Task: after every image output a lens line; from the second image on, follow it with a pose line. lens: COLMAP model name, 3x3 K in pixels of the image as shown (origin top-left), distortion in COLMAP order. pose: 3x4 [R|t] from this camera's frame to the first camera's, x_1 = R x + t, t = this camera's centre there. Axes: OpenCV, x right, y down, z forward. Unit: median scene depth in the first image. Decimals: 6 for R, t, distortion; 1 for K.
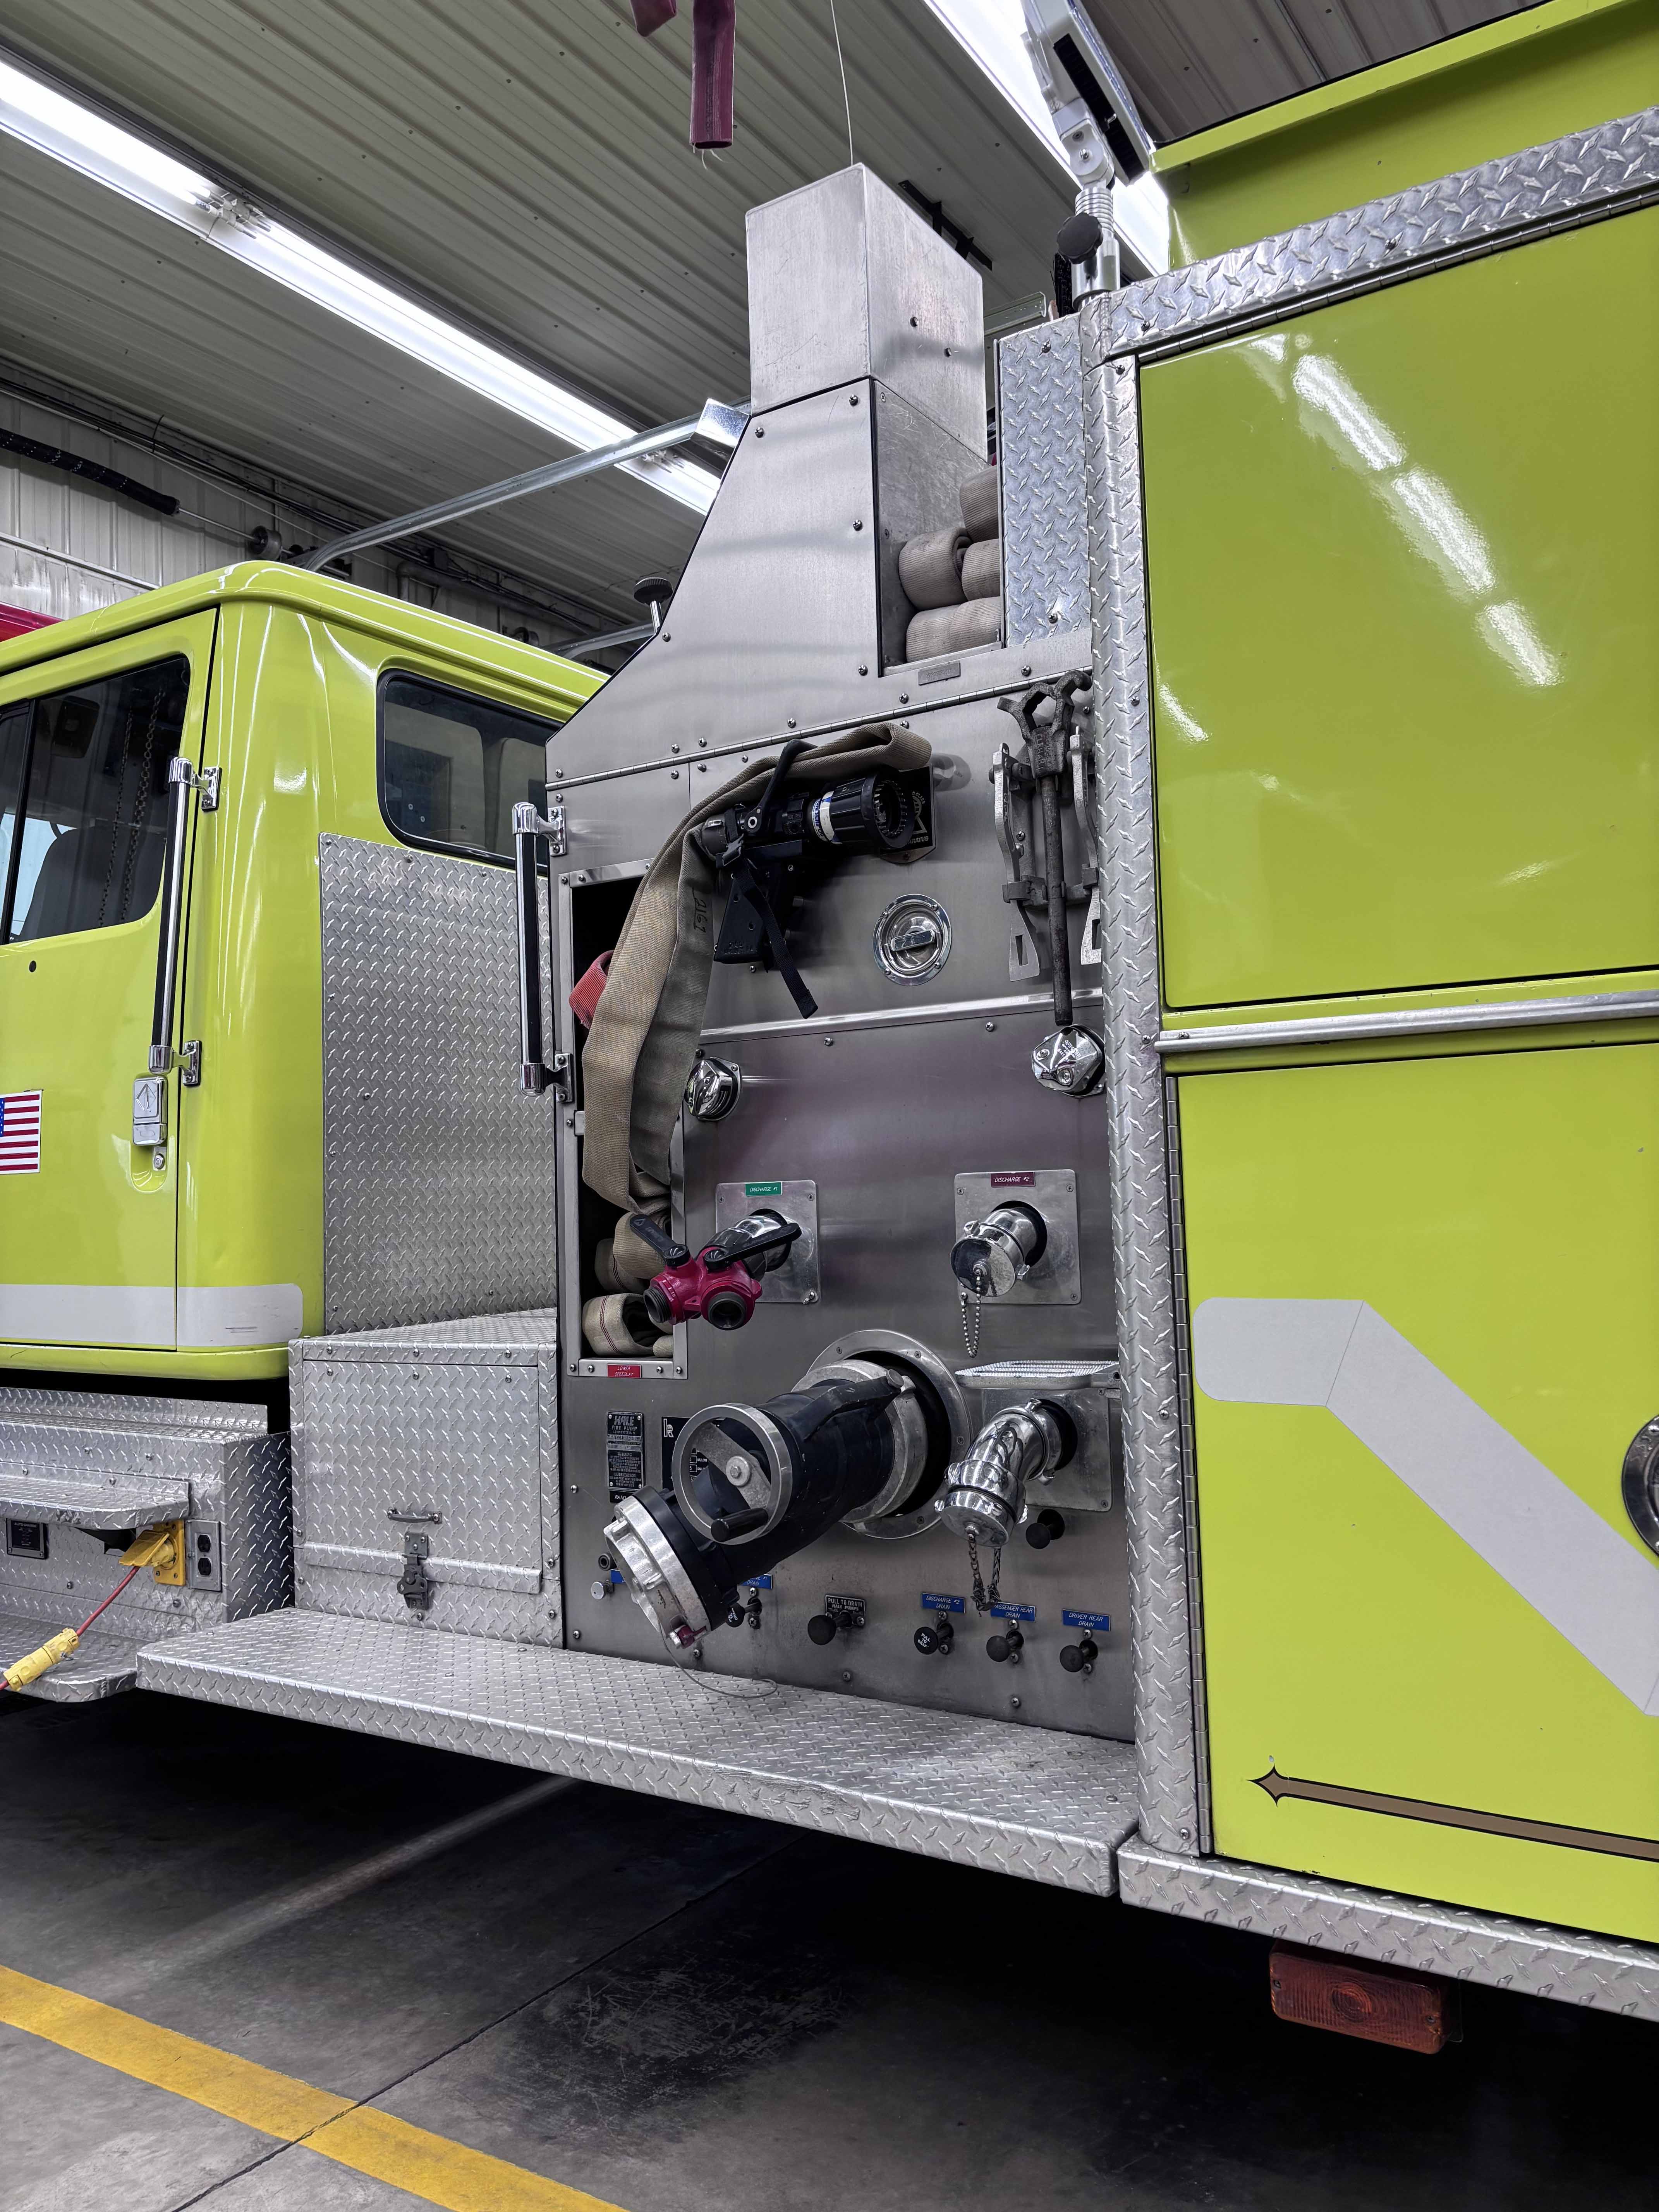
lens RADIAL K [[1598.1, 0, 829.5], [0, 1598.1, 1106.0], [0, 0, 1]] dist [0.051888, -0.051377]
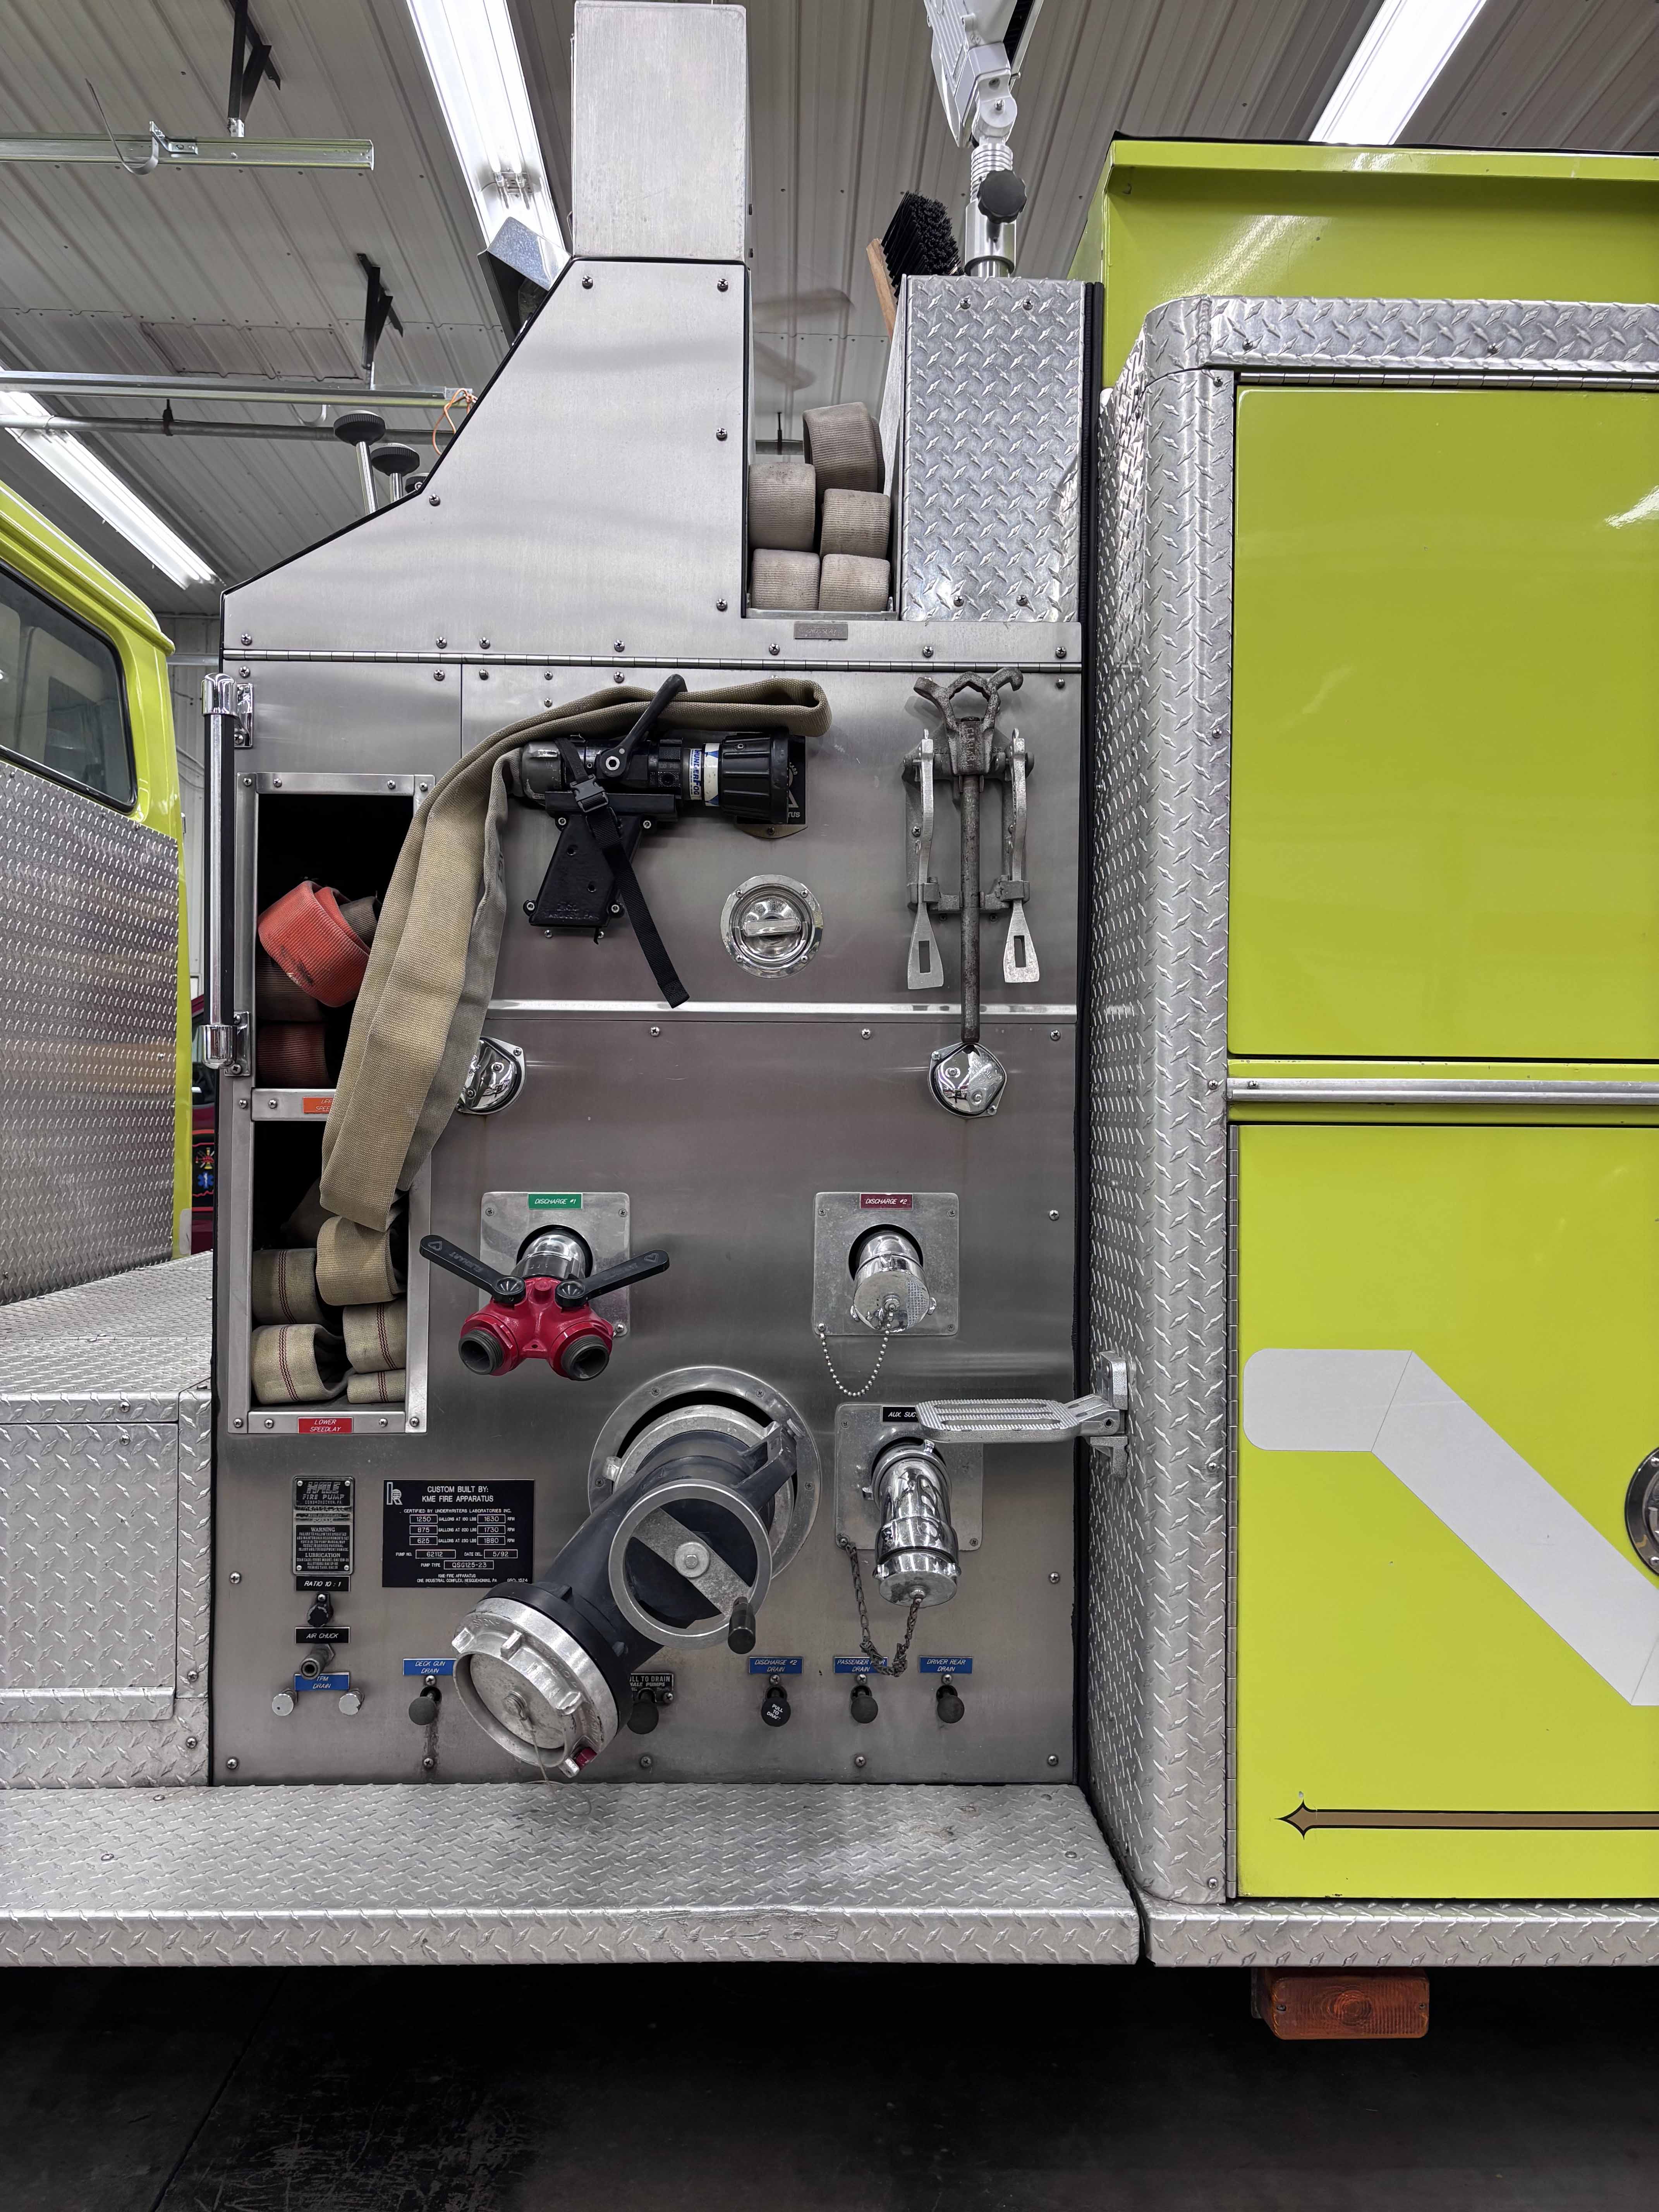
lens RADIAL K [[1598.1, 0, 829.5], [0, 1598.1, 1106.0], [0, 0, 1]] dist [0.051888, -0.051377]
pose [[0.832108, 0.043019, 0.552943, -0.435903], [-0.066595, 0.997524, 0.022609, -0.028665], [-0.550601, -0.055637, 0.832913, 0.255888]]
